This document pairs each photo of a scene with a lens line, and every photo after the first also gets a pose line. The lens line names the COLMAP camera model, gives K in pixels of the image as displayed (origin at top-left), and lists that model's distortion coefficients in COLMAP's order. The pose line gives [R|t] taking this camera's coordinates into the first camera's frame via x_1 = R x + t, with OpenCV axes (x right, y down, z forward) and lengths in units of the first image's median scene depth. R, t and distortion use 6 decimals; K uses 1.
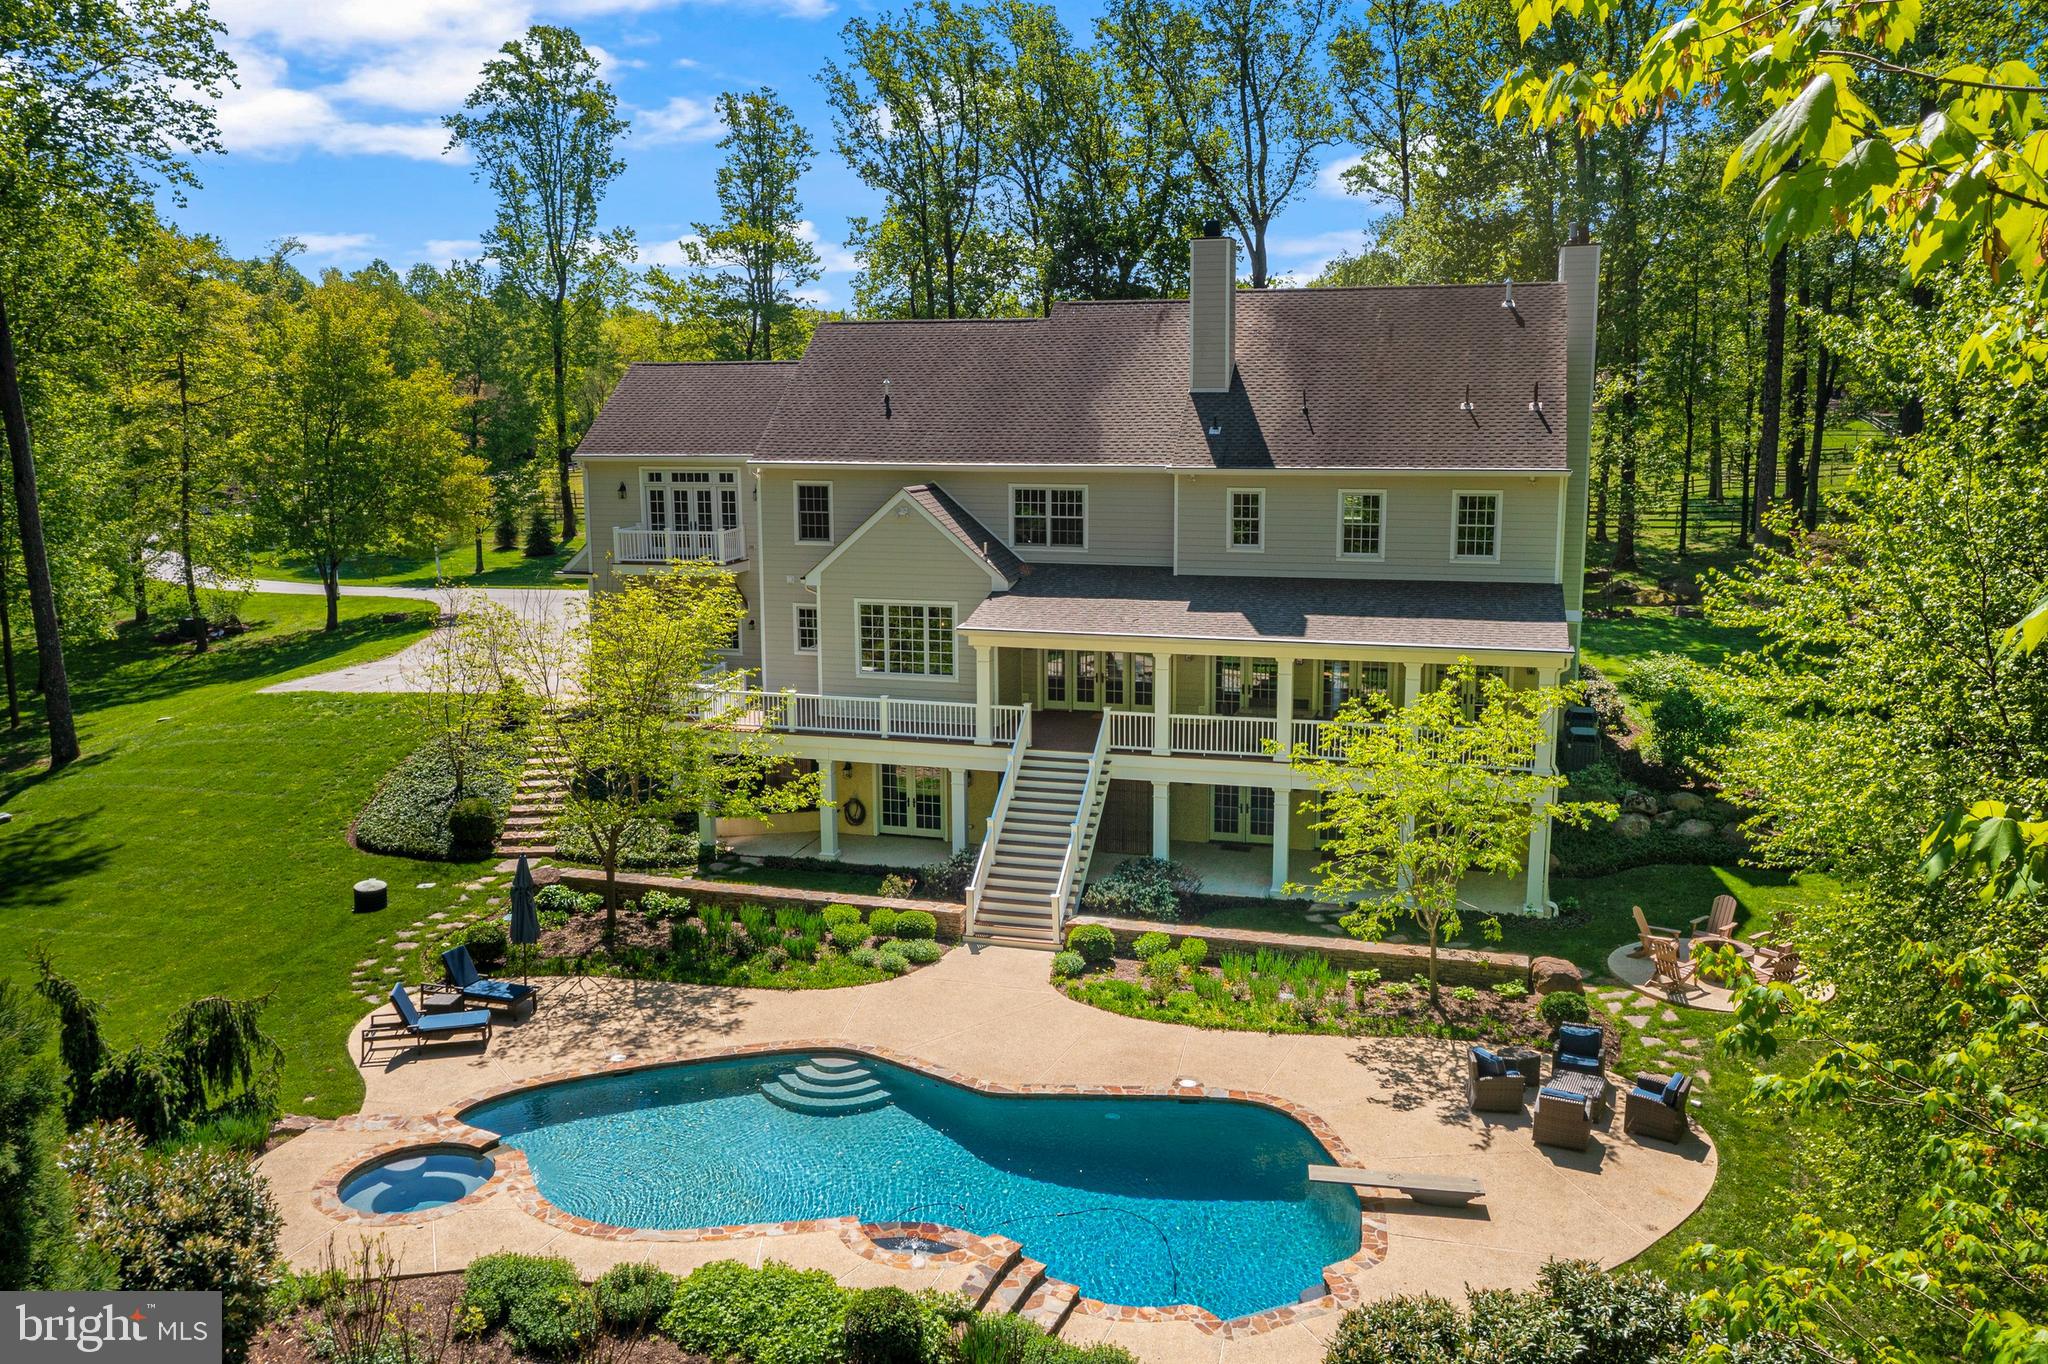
lens RADIAL K [[1662.2, 0, 1007.9], [0, 1662.2, 694.0], [0, 0, 1]] dist [-0.008274, -0.002938]
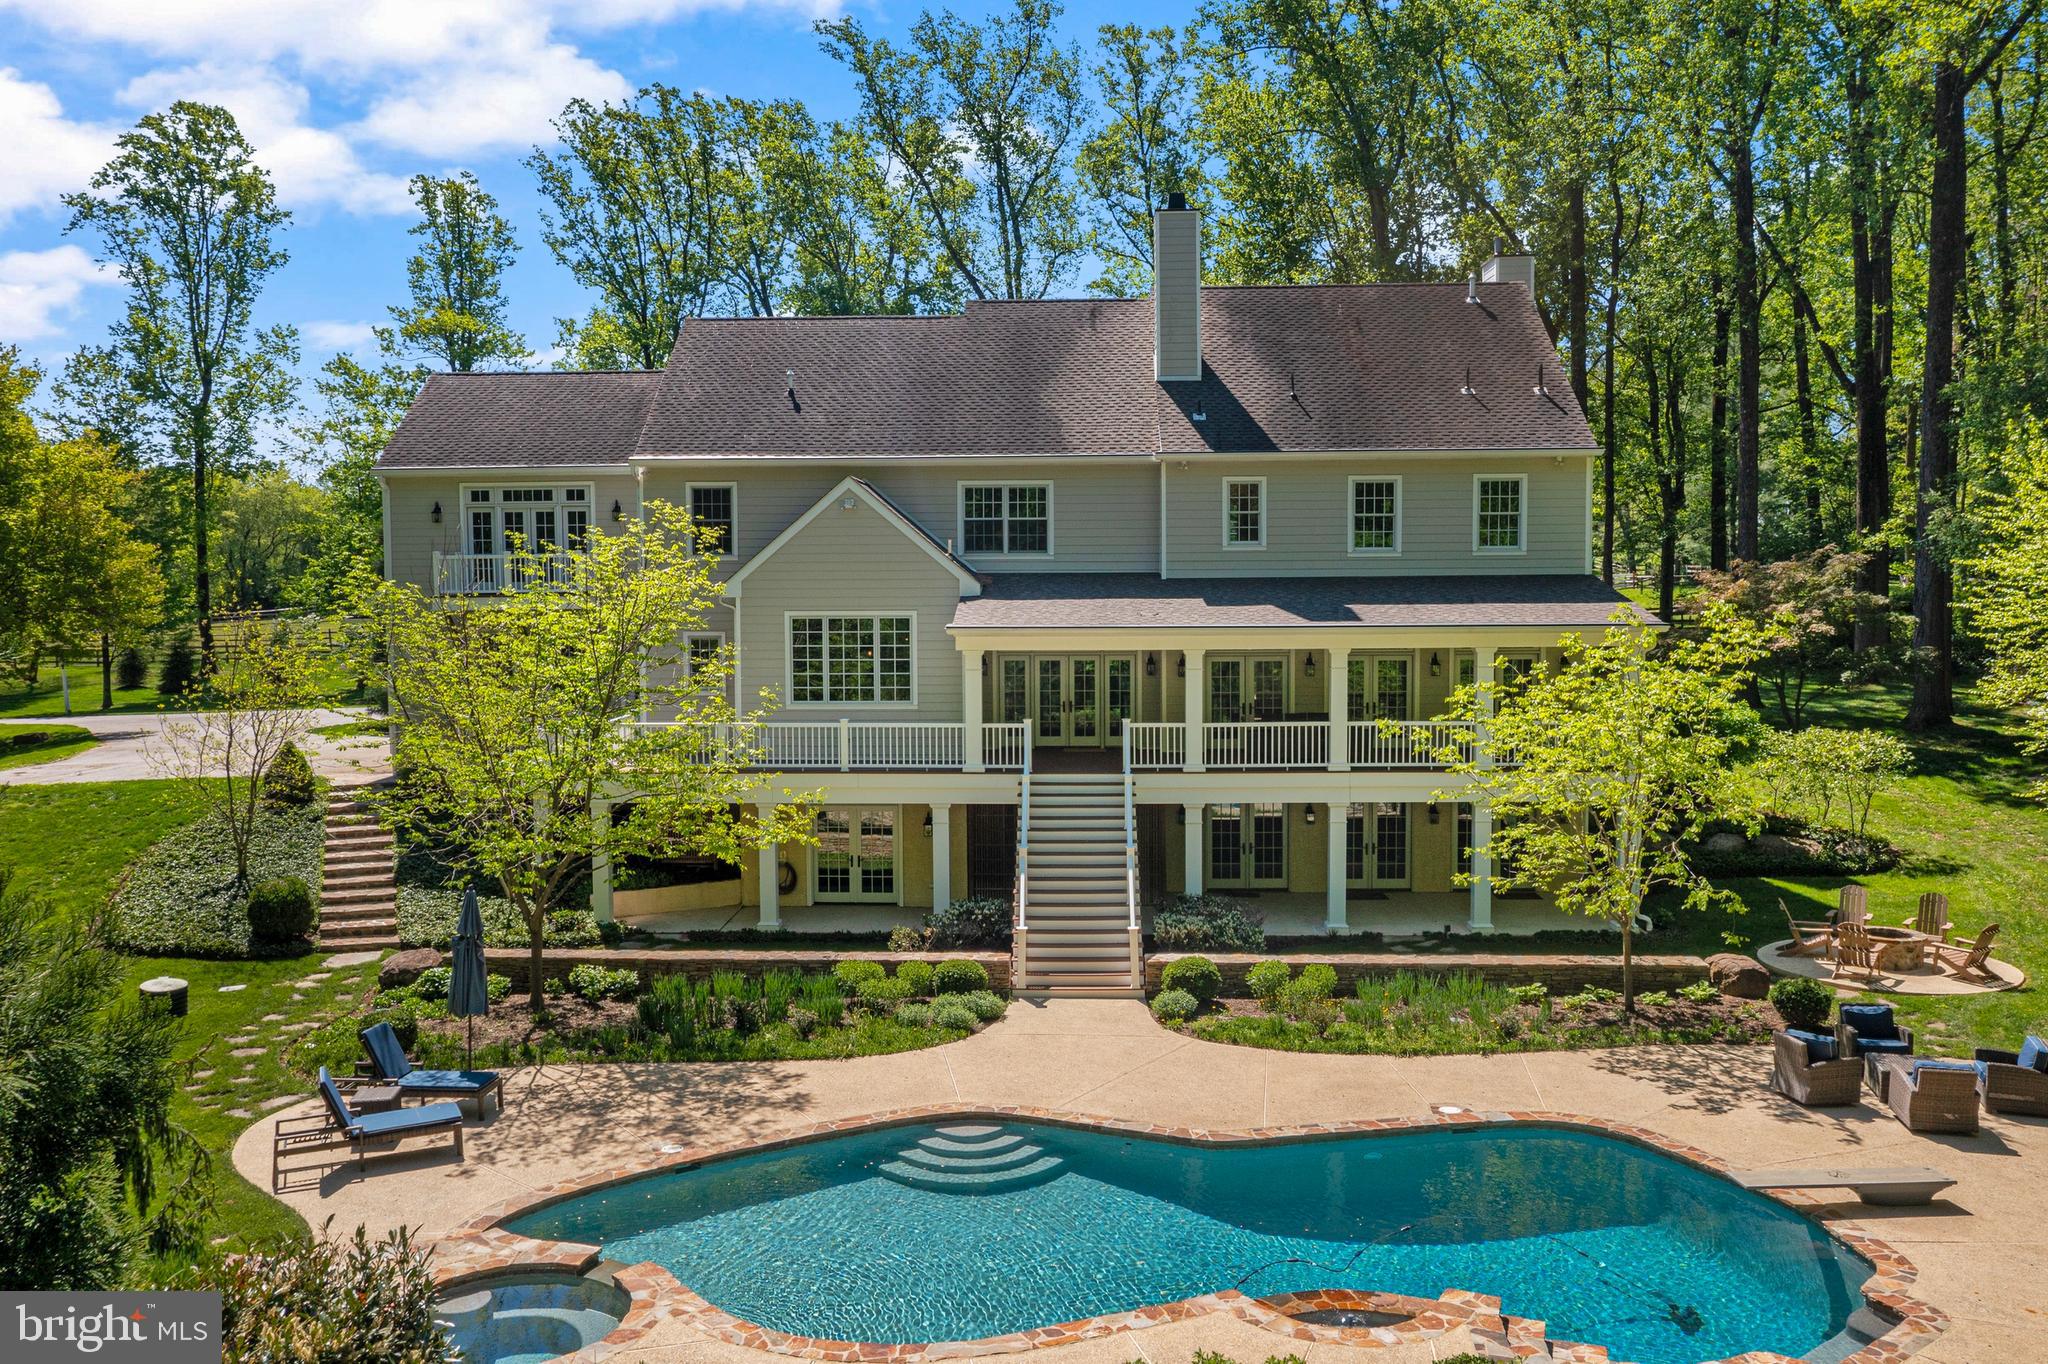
lens RADIAL K [[1658.1, 0, 1020.8], [0, 1658.1, 686.8], [0, 0, 1]] dist [-0.010643, 0.004387]
pose [[0.968611, -0.015150, 0.248118, -0.191183], [0.045029, 0.992322, -0.115193, 0.082533], [-0.244467, 0.122750, 0.961857, 0.196259]]
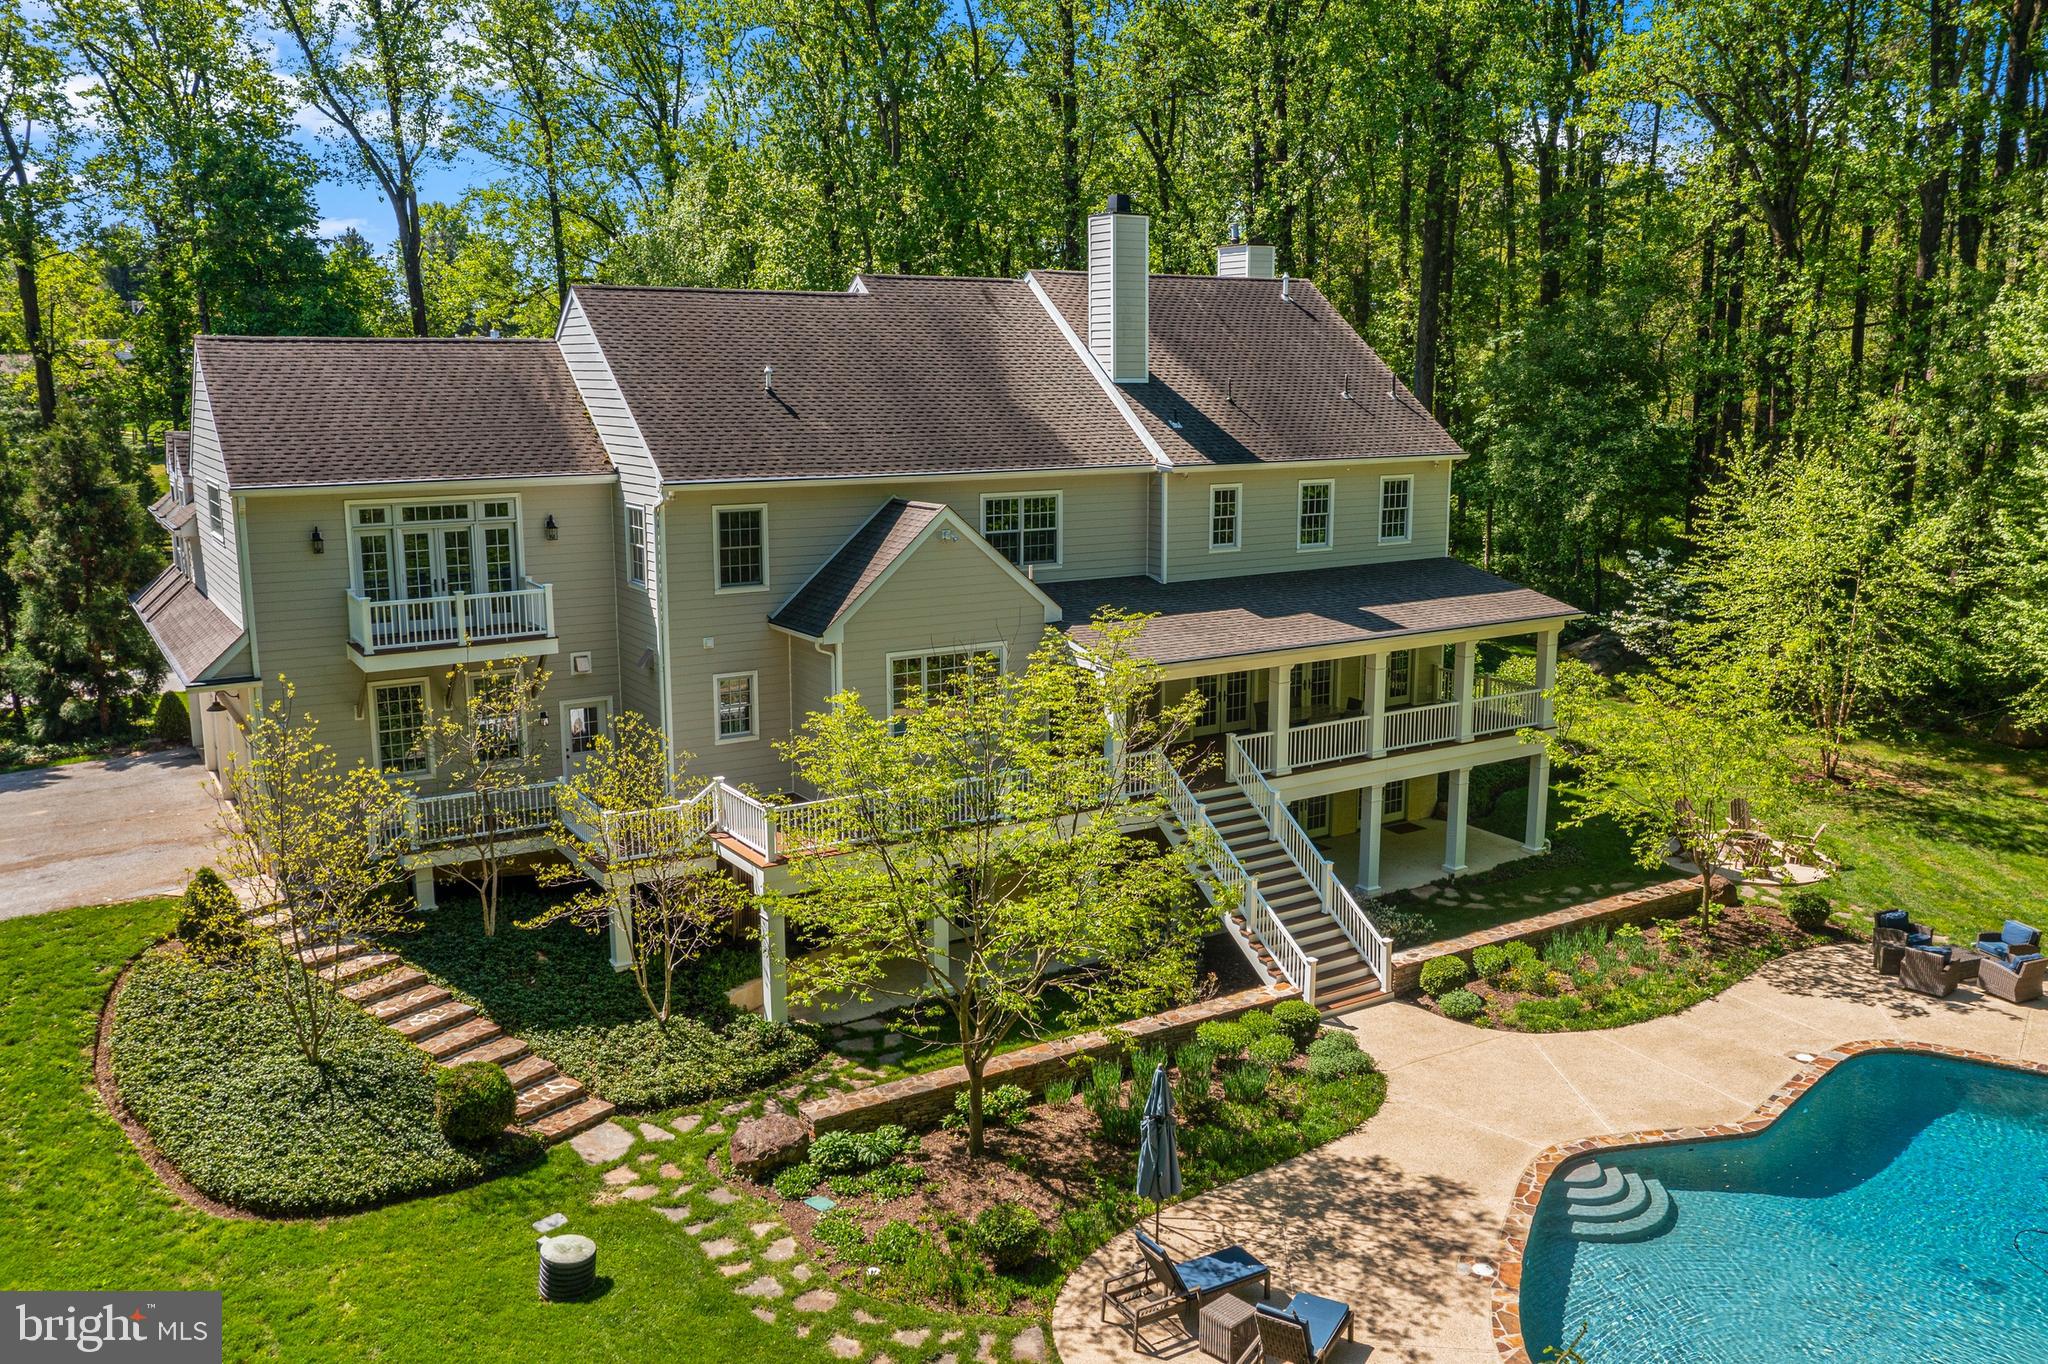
lens RADIAL K [[1658.1, 0, 1020.8], [0, 1658.1, 686.8], [0, 0, 1]] dist [-0.010643, 0.004387]
pose [[0.644165, -0.137758, 0.752379, -0.653648], [0.139153, 0.988339, 0.061823, -0.084290], [-0.752122, 0.064872, 0.655823, 0.476744]]
